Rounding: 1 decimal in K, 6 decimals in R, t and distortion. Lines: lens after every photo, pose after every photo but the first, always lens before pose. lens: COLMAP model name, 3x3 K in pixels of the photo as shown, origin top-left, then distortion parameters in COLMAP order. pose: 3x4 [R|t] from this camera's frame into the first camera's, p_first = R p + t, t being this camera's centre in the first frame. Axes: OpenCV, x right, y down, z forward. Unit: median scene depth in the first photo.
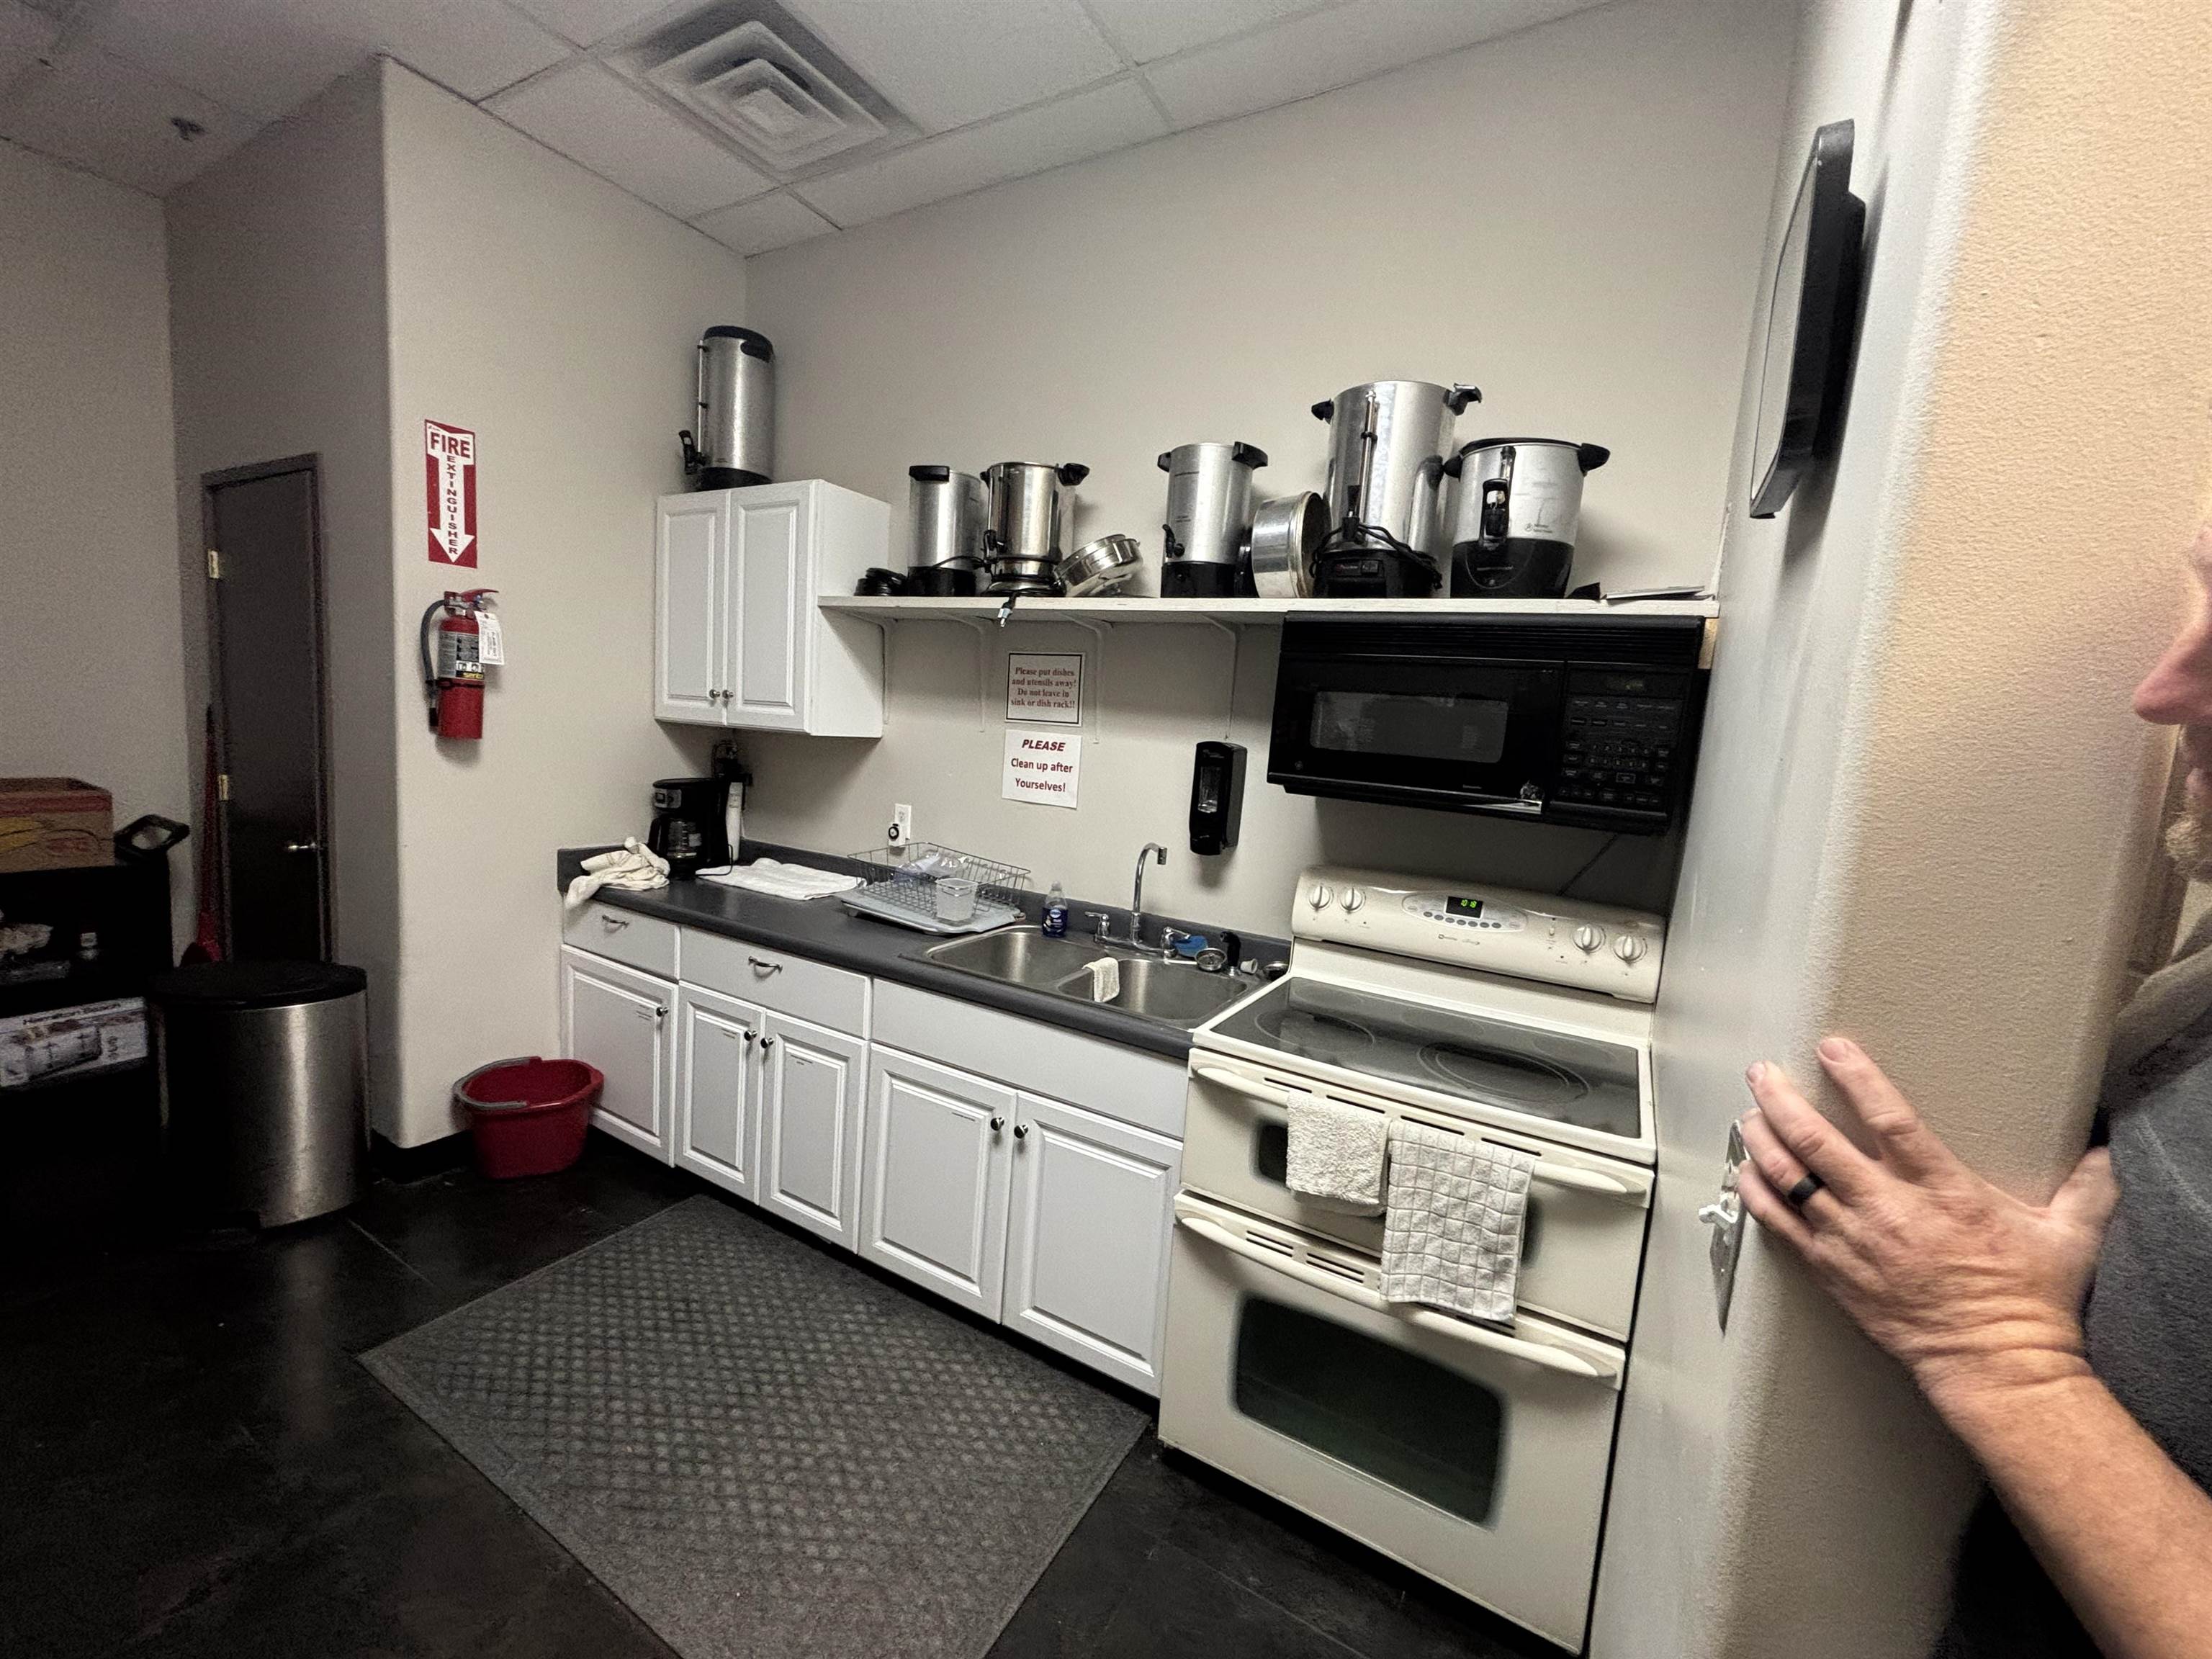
lens RADIAL K [[899.0, 0, 1105.1], [0, 899.0, 823.9], [0, 0, 1]] dist [-0.001670, -0.000299]
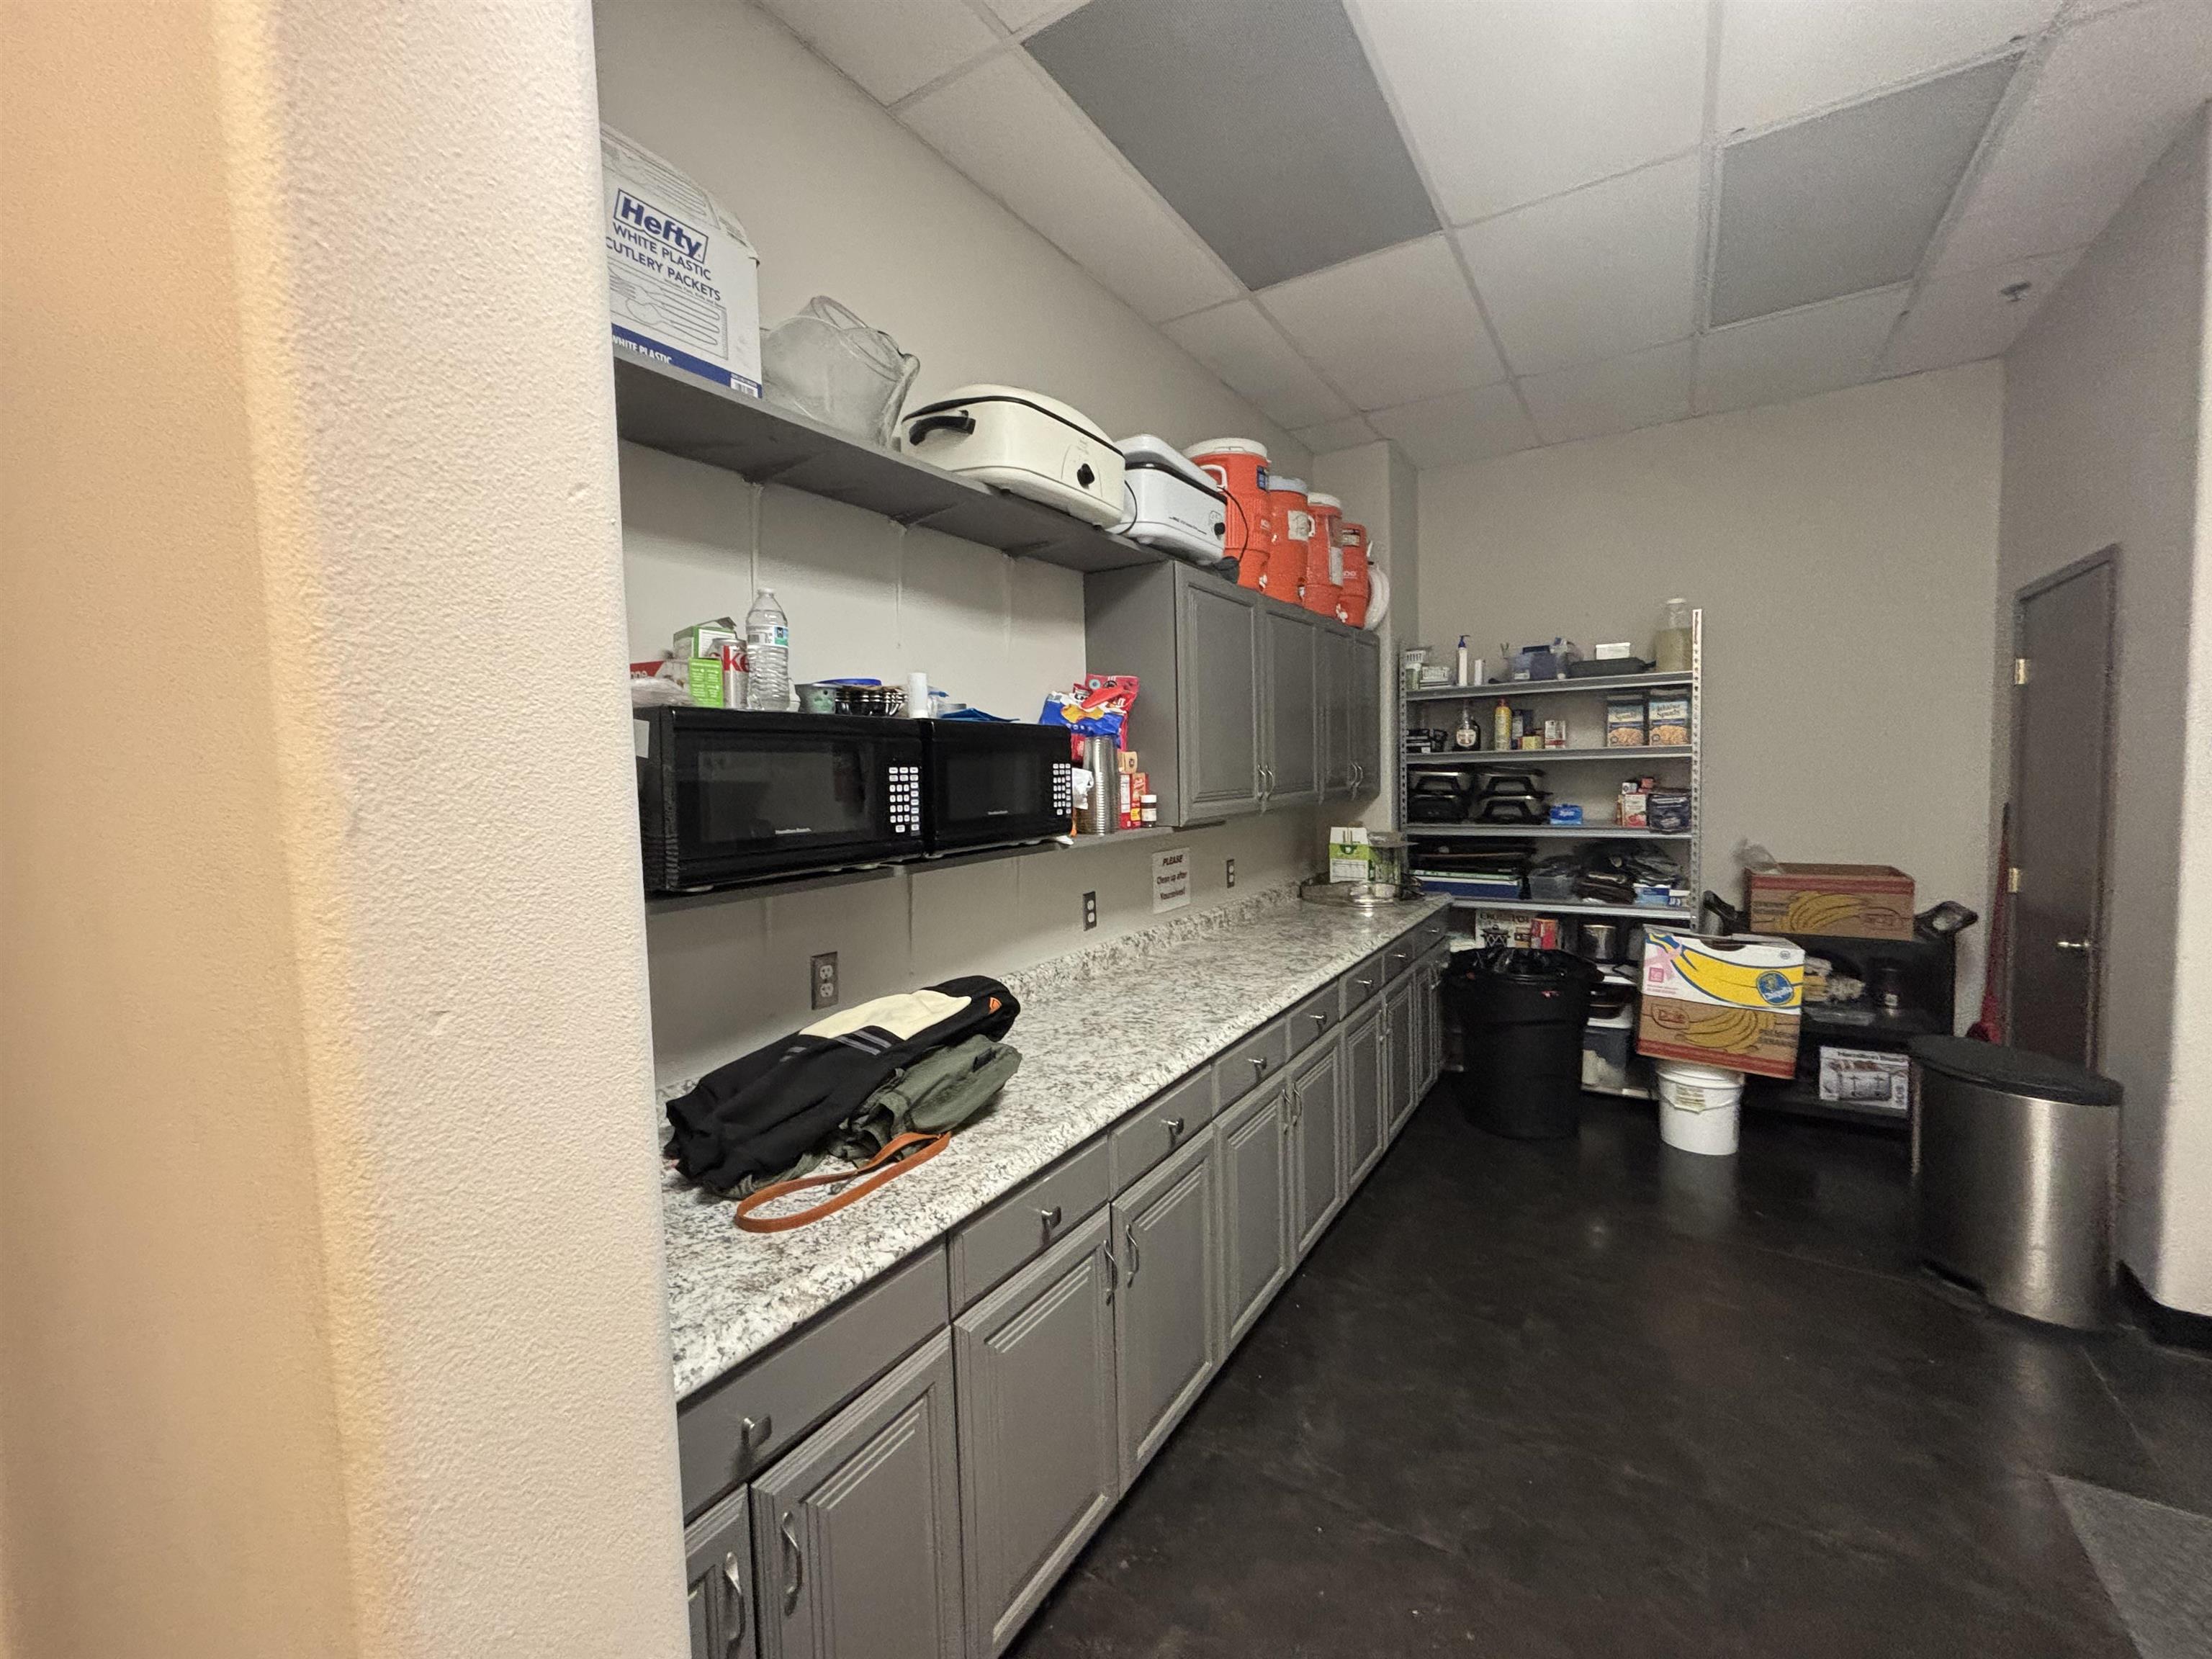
lens RADIAL K [[899.0, 0, 1105.1], [0, 899.0, 823.9], [0, 0, 1]] dist [-0.001670, -0.000299]
pose [[-0.039027, -0.010603, -0.999182, 0.125571], [-0.089337, 0.995976, -0.007080, -0.004290], [0.995237, 0.088987, -0.039817, -0.026742]]
